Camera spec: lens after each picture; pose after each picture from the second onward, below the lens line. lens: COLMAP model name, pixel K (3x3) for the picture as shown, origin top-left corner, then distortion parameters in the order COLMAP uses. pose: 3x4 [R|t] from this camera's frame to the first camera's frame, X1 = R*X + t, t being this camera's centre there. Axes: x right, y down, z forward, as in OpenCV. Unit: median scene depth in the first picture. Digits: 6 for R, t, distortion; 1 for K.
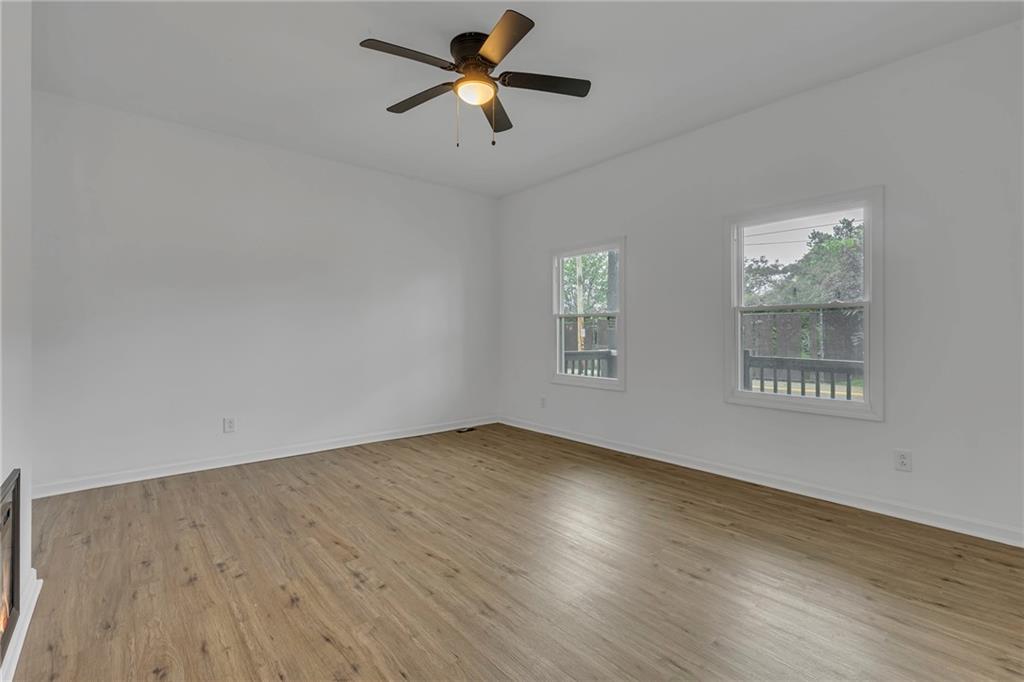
lens RADIAL K [[461.6, 0, 517.3], [0, 461.6, 334.1], [0, 0, 1]] dist [0.004503, -0.000159]
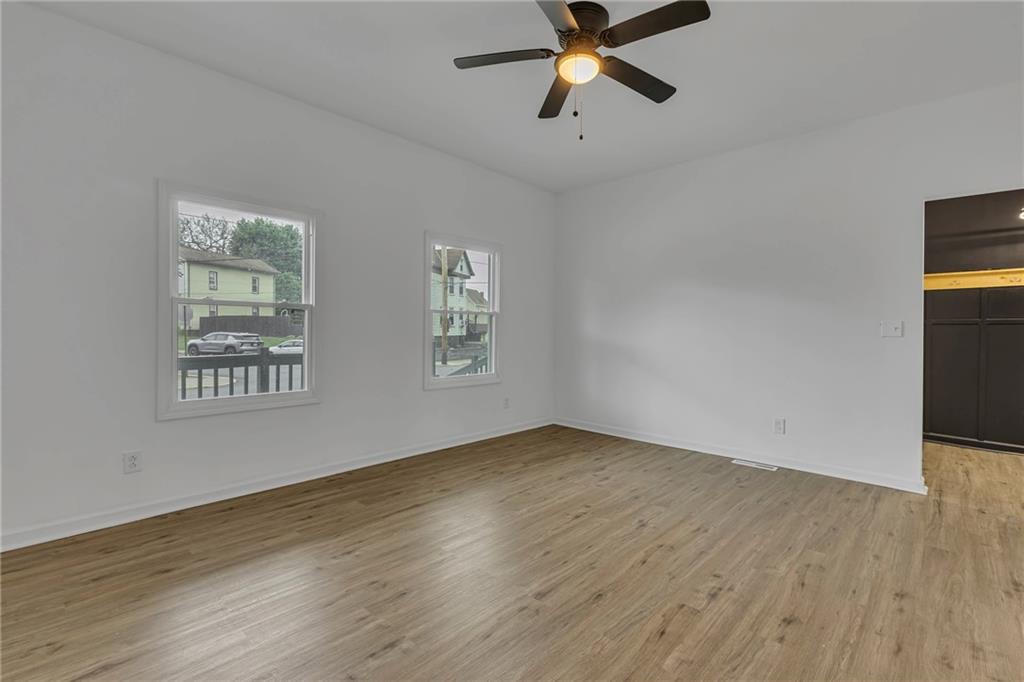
lens RADIAL K [[461.6, 0, 517.3], [0, 461.6, 334.1], [0, 0, 1]] dist [0.004503, -0.000159]
pose [[-0.103313, -0.011739, 0.994580, -0.987624], [-0.003569, 0.999928, 0.011432, -0.009302], [-0.994643, -0.002368, -0.103347, 1.202602]]
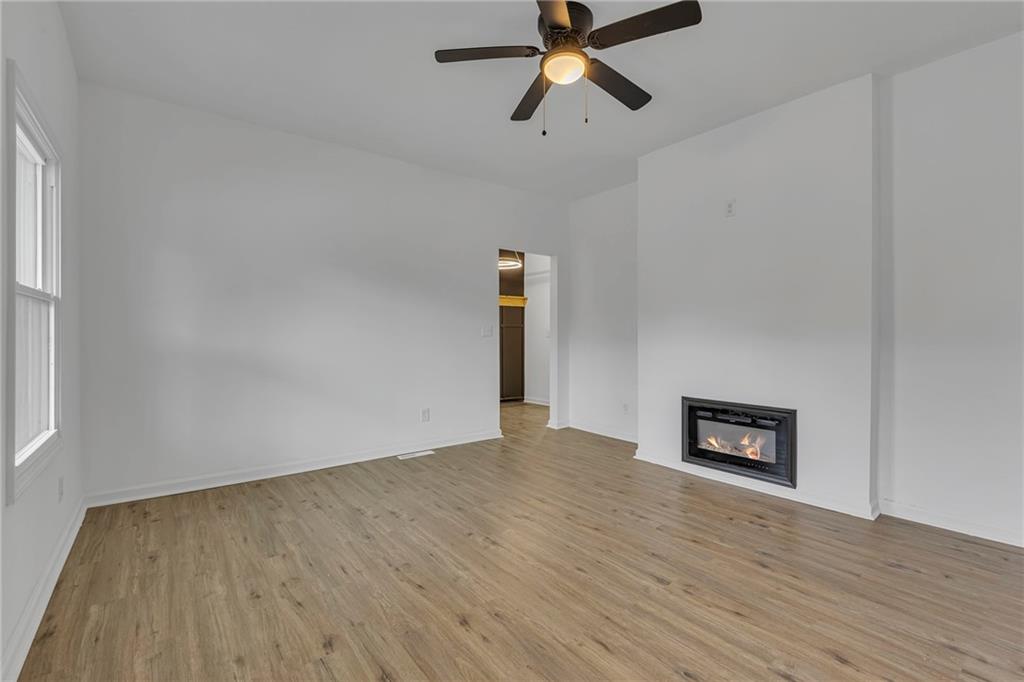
lens RADIAL K [[461.6, 0, 517.3], [0, 461.6, 334.1], [0, 0, 1]] dist [0.004503, -0.000159]
pose [[-0.998907, -0.000345, 0.046737, -0.040038], [-0.000007, 0.999974, 0.007219, -0.014826], [-0.046738, 0.007211, -0.998881, 1.898733]]
